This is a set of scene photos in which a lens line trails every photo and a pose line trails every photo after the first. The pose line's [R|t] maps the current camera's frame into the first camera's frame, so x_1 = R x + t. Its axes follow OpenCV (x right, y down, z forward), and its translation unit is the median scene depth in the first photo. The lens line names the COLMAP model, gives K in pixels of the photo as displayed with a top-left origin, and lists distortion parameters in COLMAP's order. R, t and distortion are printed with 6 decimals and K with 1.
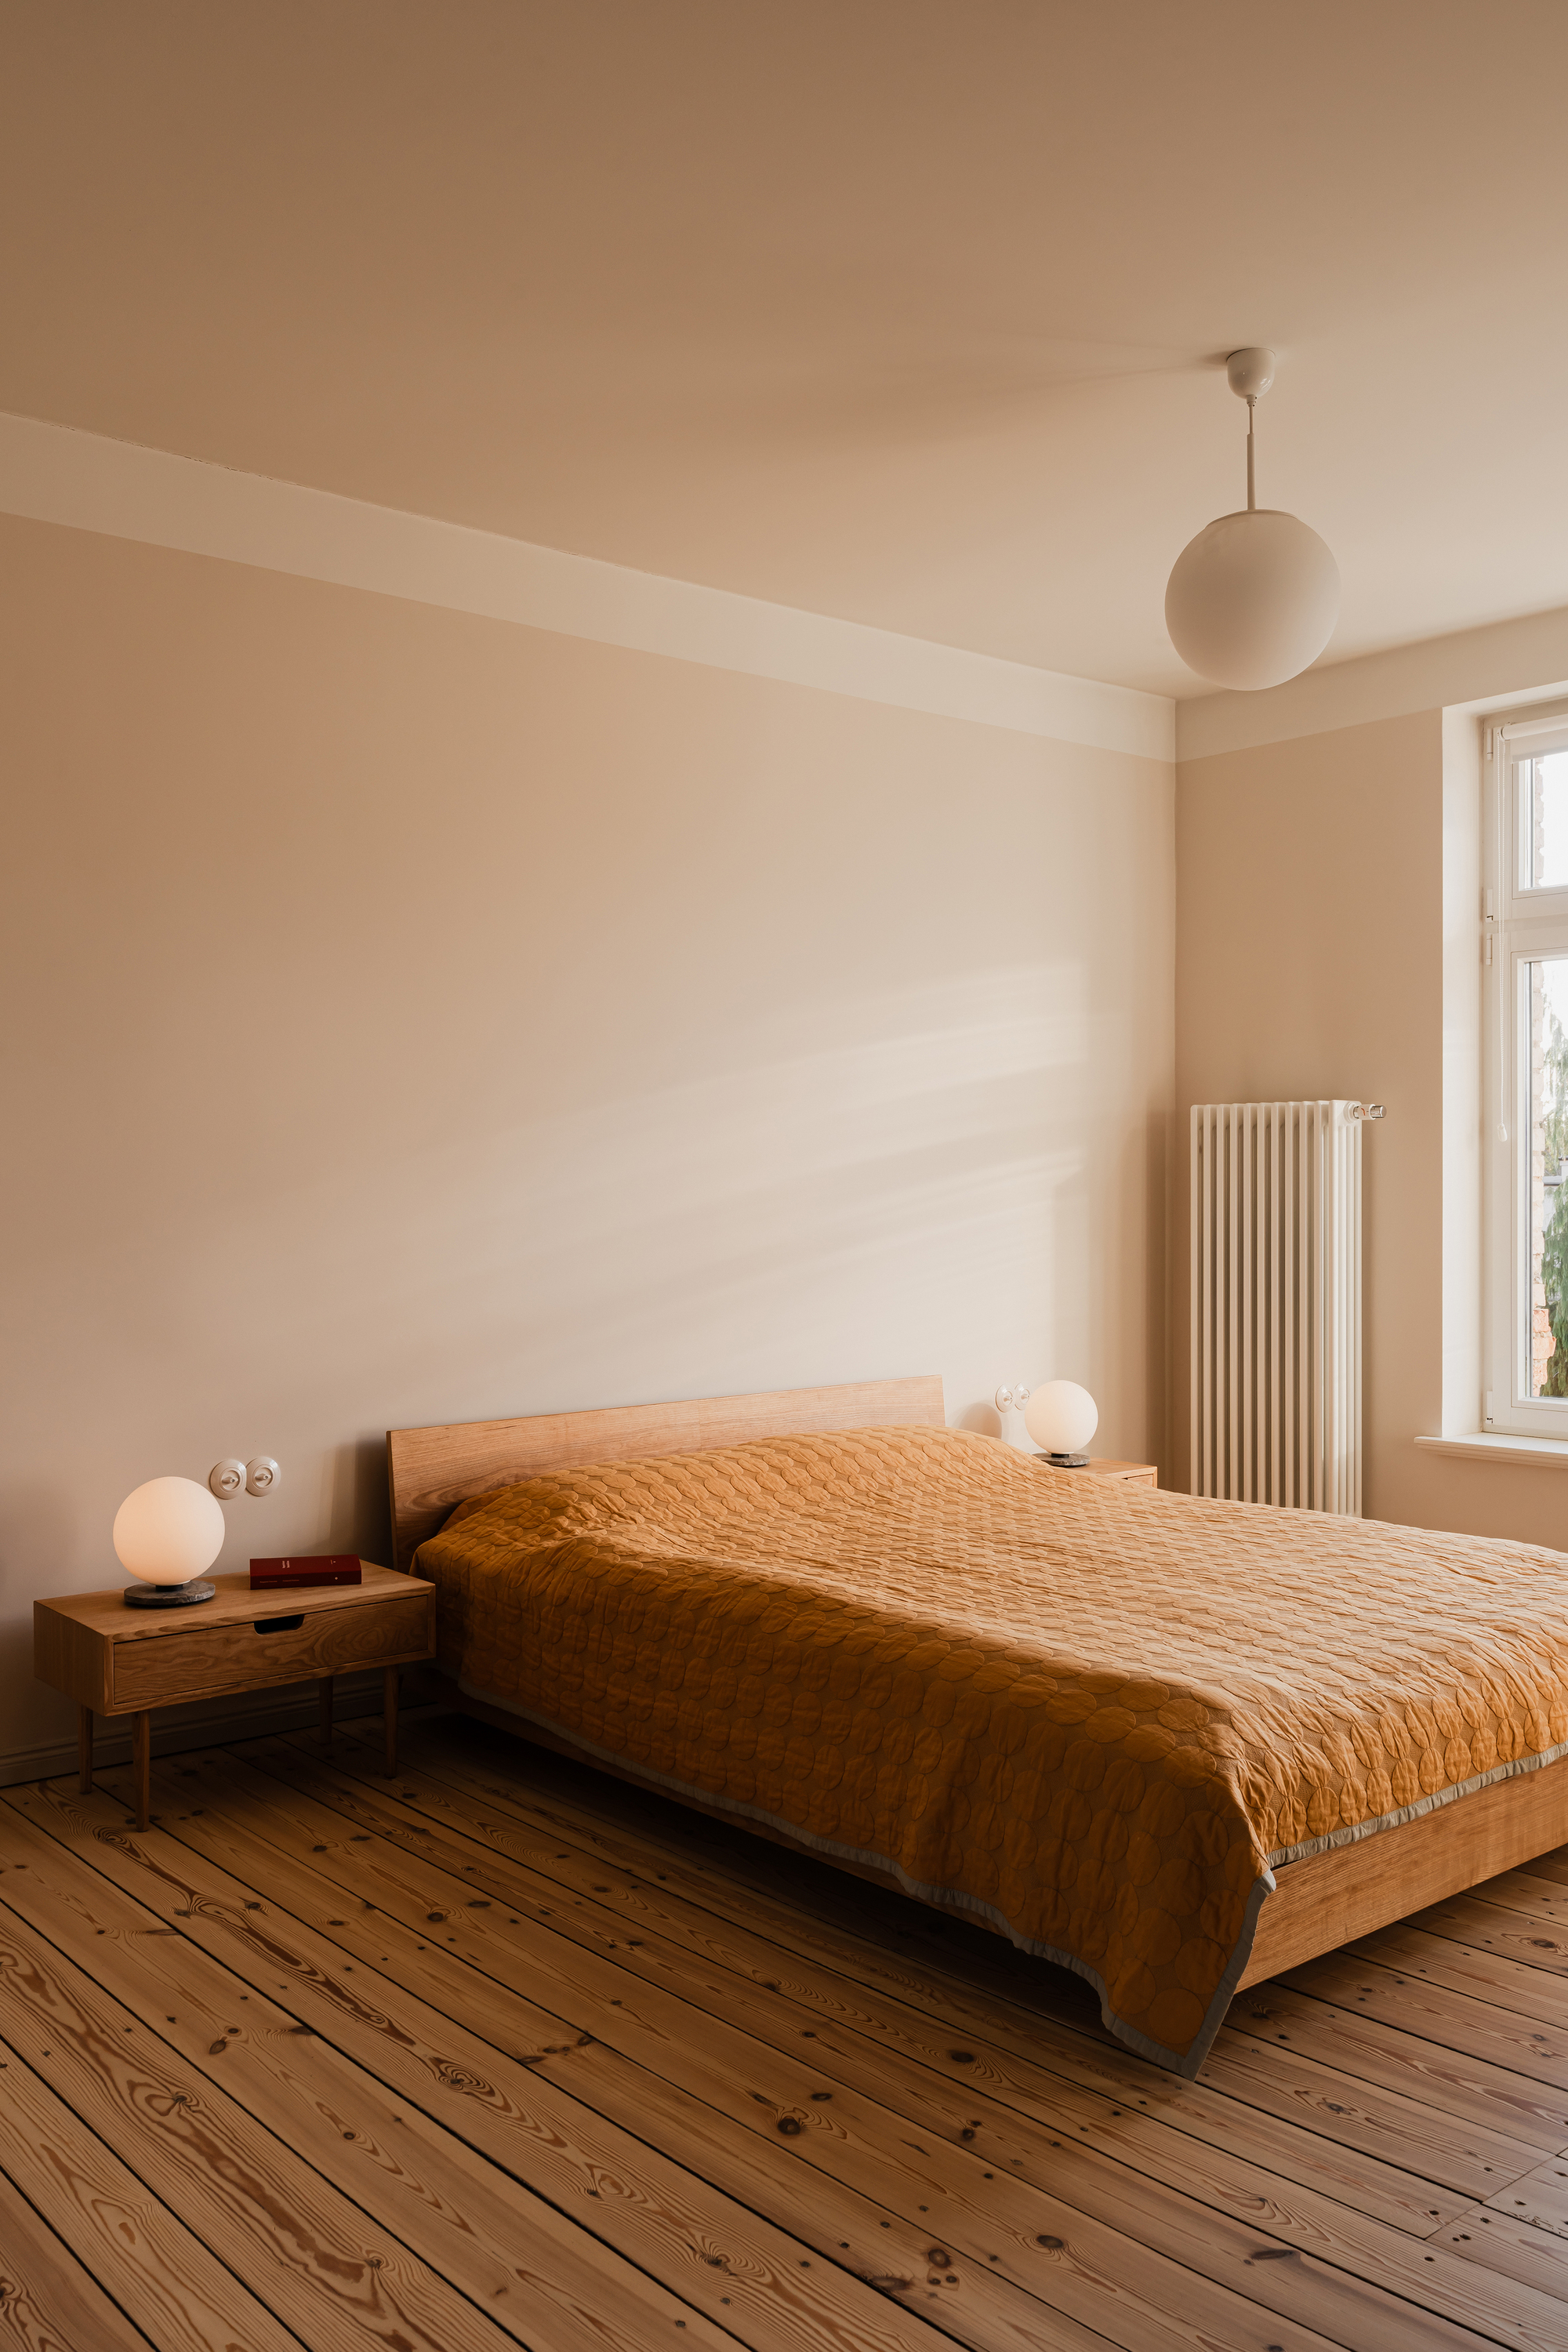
lens RADIAL K [[1961.2, 0, 784.0], [0, 1961.2, 1176.0], [0, 0, 1]] dist [0.012435, 0.000486]
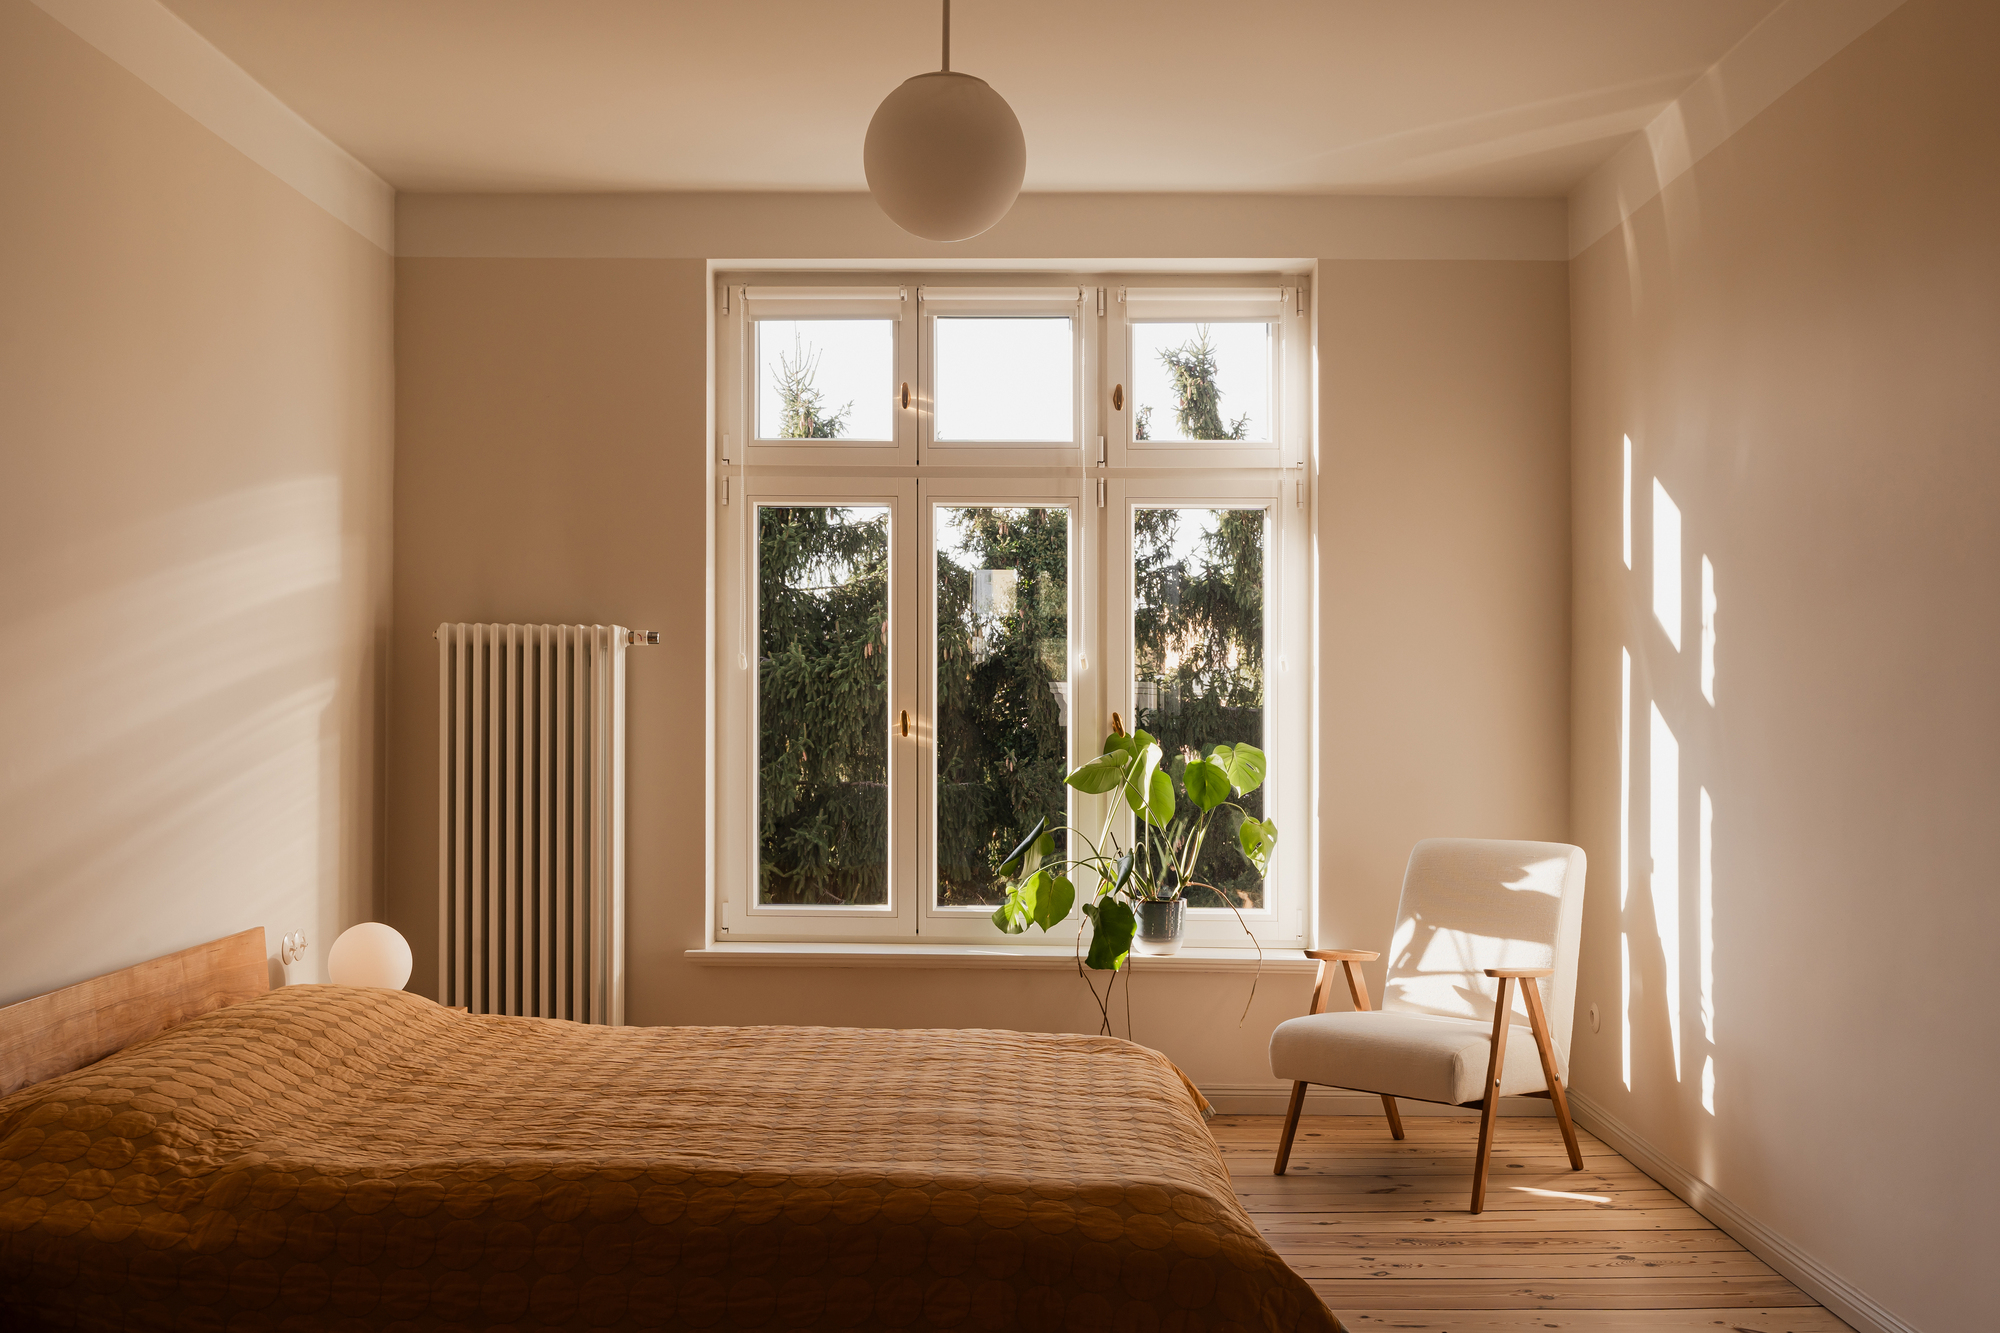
lens RADIAL K [[1986.8, 0, 857.9], [0, 1986.8, 670.2], [0, 0, 1]] dist [0.012491, -0.000184]
pose [[0.649640, 0.021432, 0.759940, -0.495848], [-0.013083, 0.999770, -0.017012, 0.000385], [-0.760129, 0.001110, 0.649771, 0.284901]]
